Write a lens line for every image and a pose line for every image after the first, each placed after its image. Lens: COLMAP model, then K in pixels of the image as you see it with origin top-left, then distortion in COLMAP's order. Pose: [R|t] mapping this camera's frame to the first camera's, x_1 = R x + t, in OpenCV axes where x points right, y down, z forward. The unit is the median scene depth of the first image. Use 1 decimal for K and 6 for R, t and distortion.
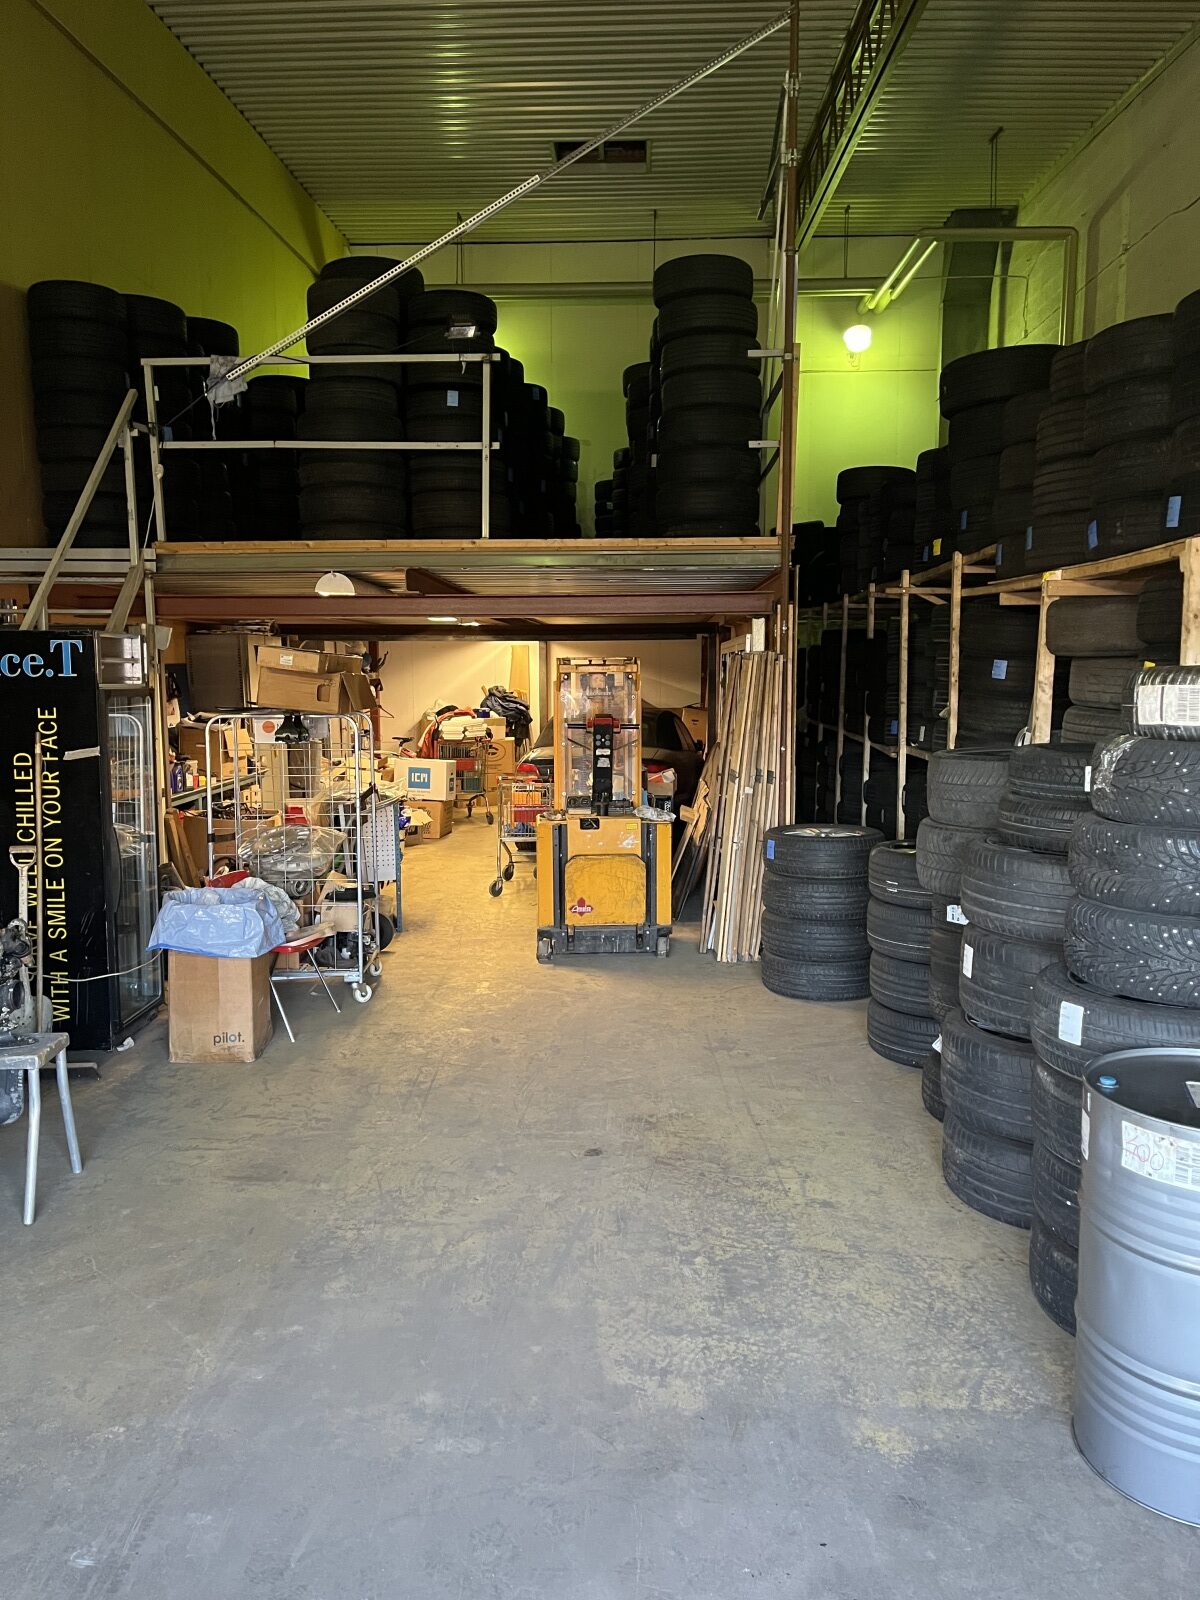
lens RADIAL K [[1208.2, 0, 600.0], [0, 1208.2, 800.0], [0, 0, 1]] dist [0.064376, -0.086289]
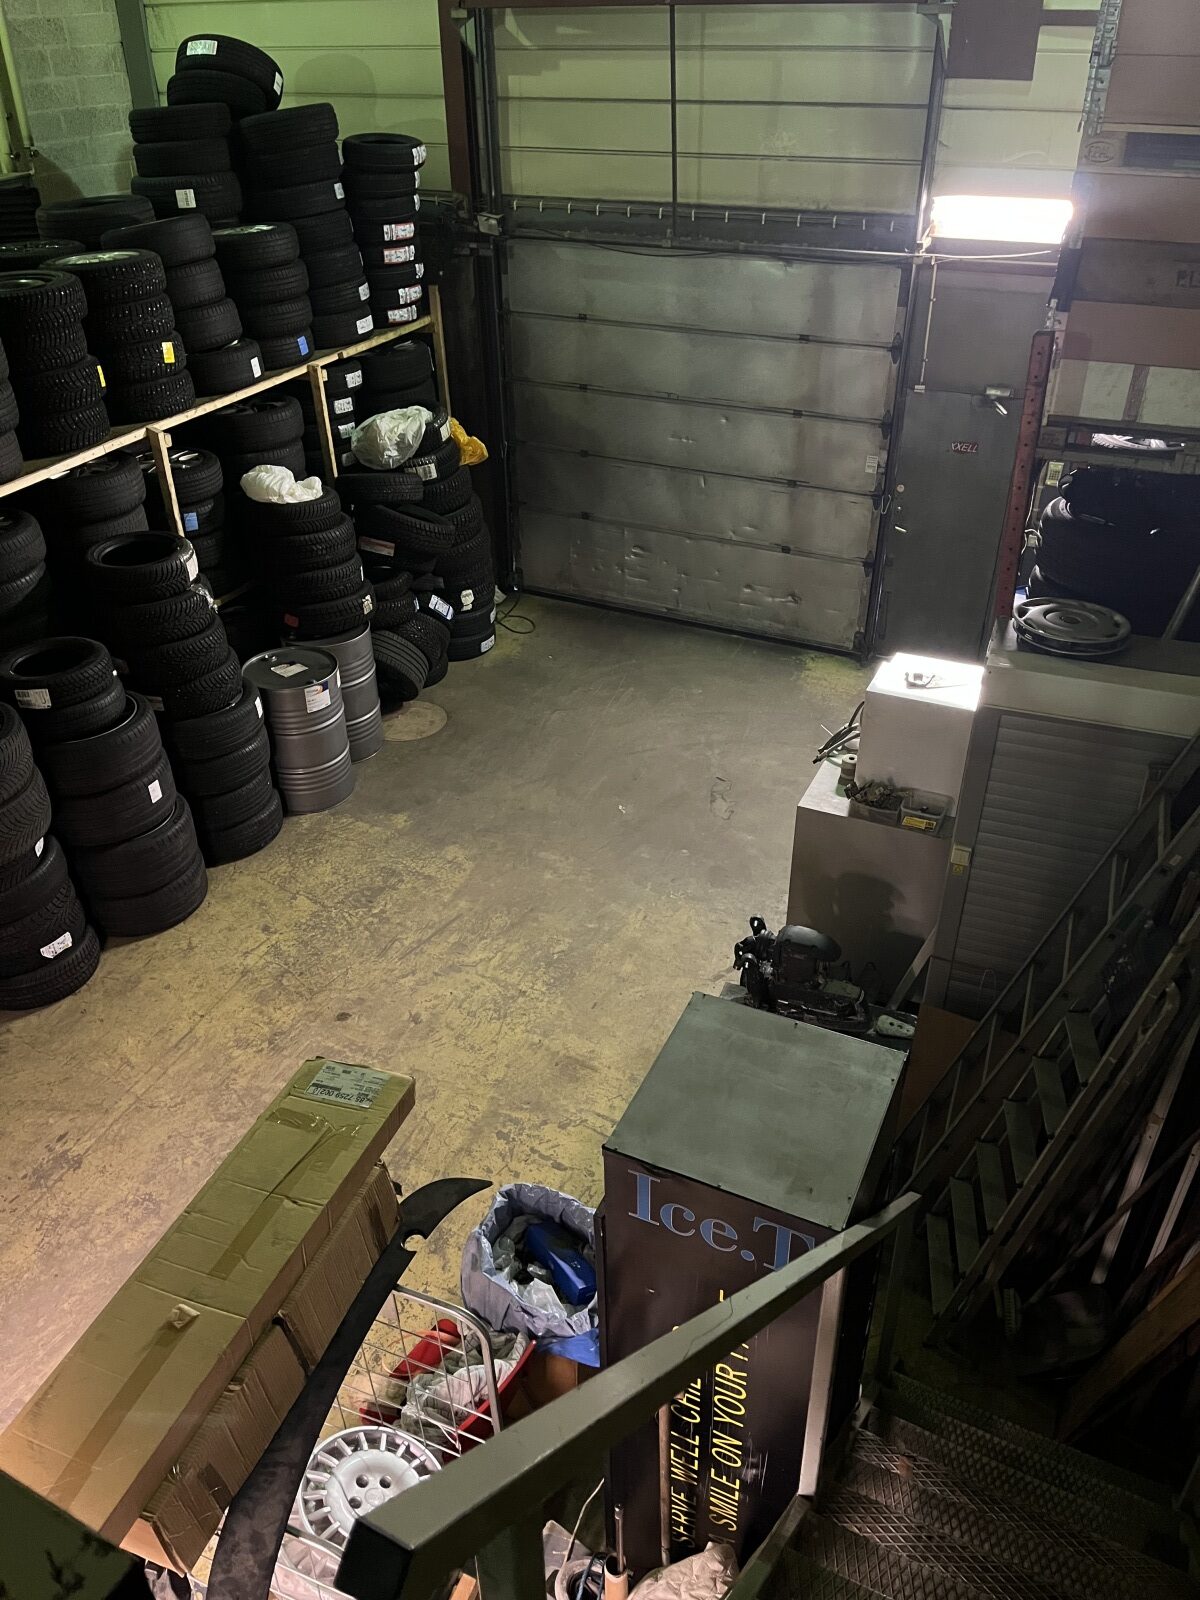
lens RADIAL K [[1208.2, 0, 600.0], [0, 1208.2, 800.0], [0, 0, 1]] dist [0.064376, -0.086289]
pose [[-0.911925, -0.210649, 0.352163, -0.405905], [0.060824, 0.779324, 0.623663, -0.422341], [-0.405823, 0.590154, -0.697872, 0.997678]]
